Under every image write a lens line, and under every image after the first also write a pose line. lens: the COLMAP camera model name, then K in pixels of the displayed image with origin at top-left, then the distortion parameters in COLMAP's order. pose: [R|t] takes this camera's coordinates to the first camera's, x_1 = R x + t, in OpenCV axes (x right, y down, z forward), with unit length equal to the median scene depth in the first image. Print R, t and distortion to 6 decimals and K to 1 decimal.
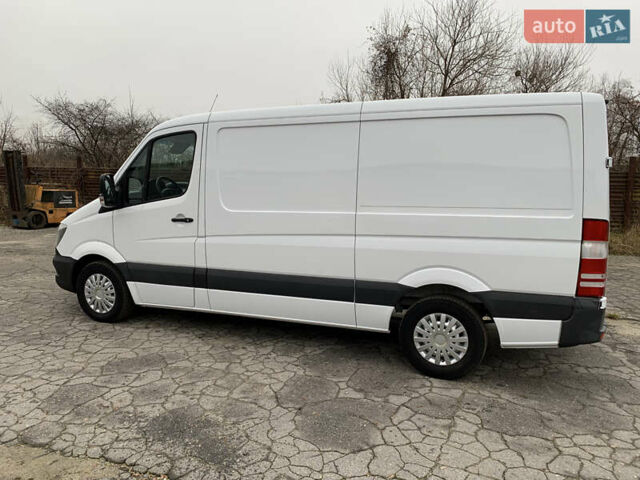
lens RADIAL K [[489.9, 0, 329.9], [0, 489.9, 239.0], [0, 0, 1]] dist [0.044876, -0.052996]
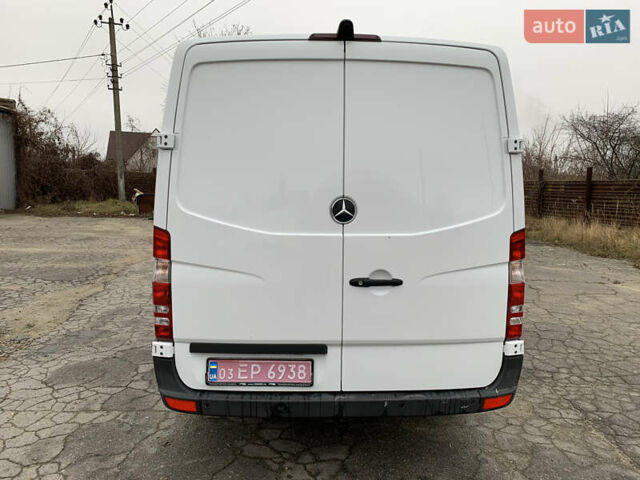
lens RADIAL K [[489.9, 0, 329.9], [0, 489.9, 239.0], [0, 0, 1]] dist [0.044876, -0.052996]
pose [[0.401296, 0.088946, -0.911619, 1.260009], [-0.119550, 0.991846, 0.044148, -0.078616], [0.908113, 0.091267, 0.408657, 0.930145]]
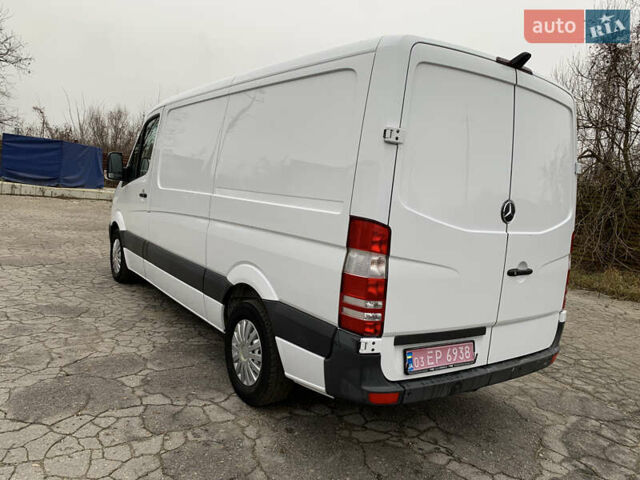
lens RADIAL K [[489.9, 0, 329.9], [0, 489.9, 239.0], [0, 0, 1]] dist [0.044876, -0.052996]
pose [[0.835309, 0.126913, -0.534932, 0.851931], [-0.151866, 0.988398, -0.002644, -0.002737], [0.528390, 0.083447, 0.844891, 0.404262]]
